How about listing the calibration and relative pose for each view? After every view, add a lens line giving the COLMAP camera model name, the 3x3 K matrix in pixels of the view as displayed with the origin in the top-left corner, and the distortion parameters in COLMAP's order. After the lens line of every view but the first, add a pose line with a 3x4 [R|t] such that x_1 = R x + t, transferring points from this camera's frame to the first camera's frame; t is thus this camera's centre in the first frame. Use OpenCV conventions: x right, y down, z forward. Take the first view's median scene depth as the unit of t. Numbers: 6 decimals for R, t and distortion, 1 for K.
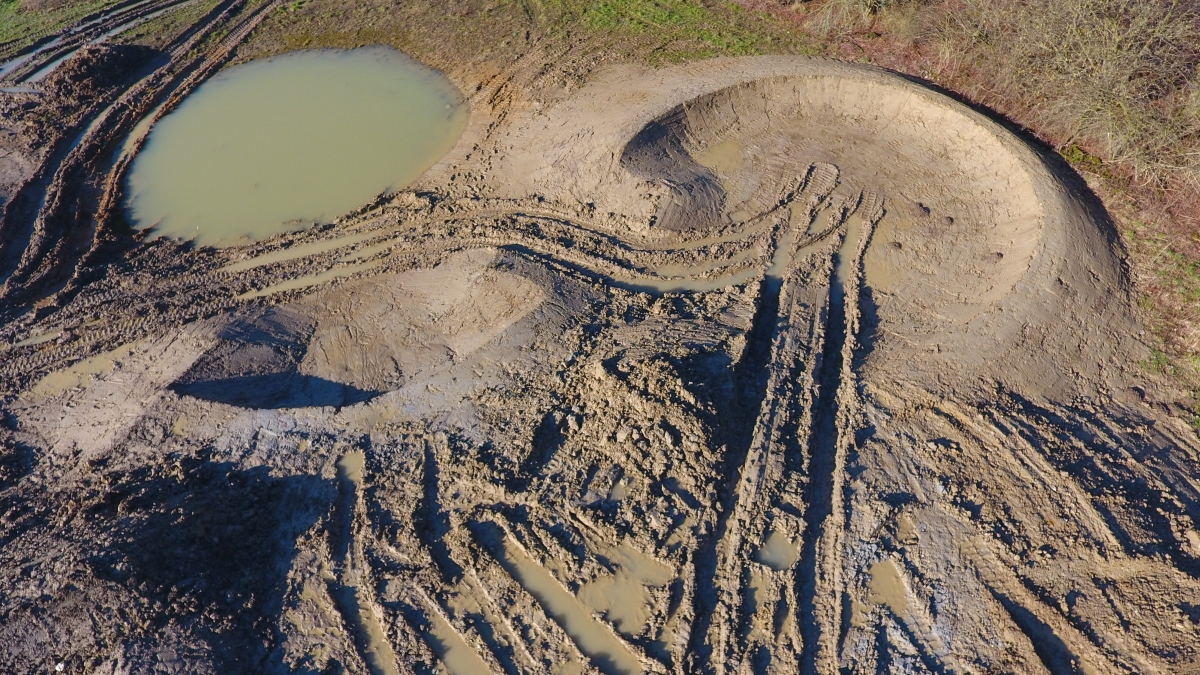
lens RADIAL K [[693.6, 0, 602.5], [0, 693.6, 326.4], [0, 0, 1]] dist [-0.004423, -0.000349]
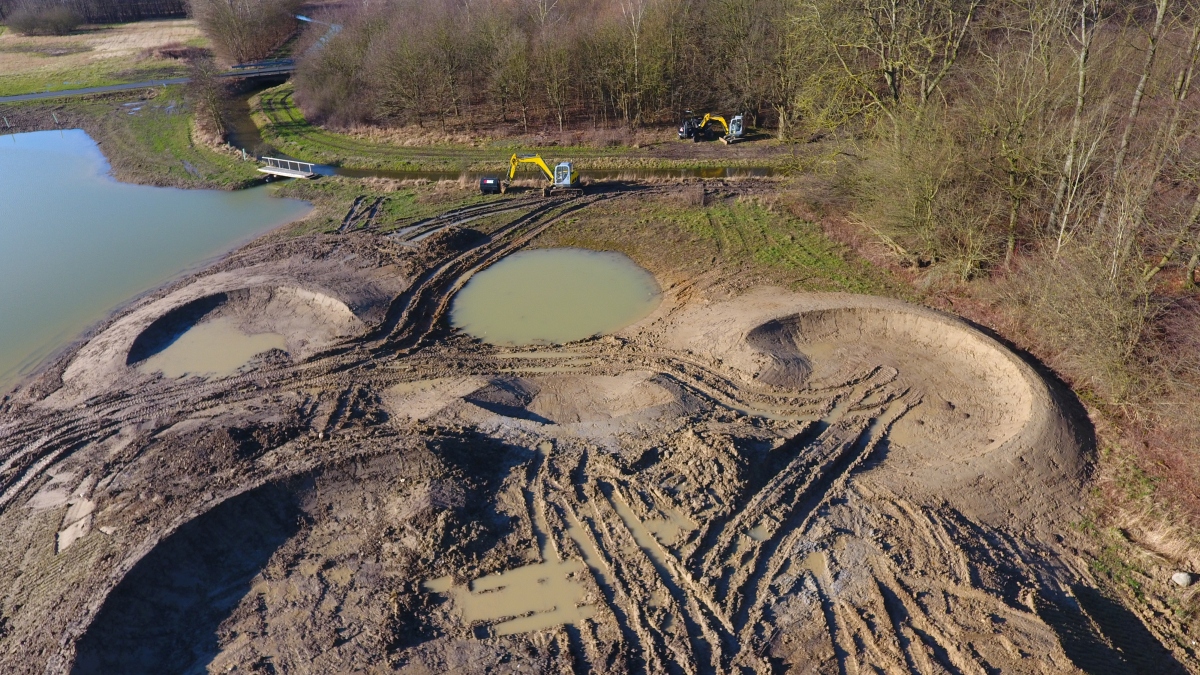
lens RADIAL K [[693.6, 0, 604.1], [0, 693.6, 331.4], [0, 0, 1]] dist [-0.004423, -0.000349]
pose [[0.941266, 0.174442, -0.289115, 0.220531], [-0.253658, 0.930450, -0.264427, 0.300434], [0.222880, 0.322232, 0.920049, -0.631312]]
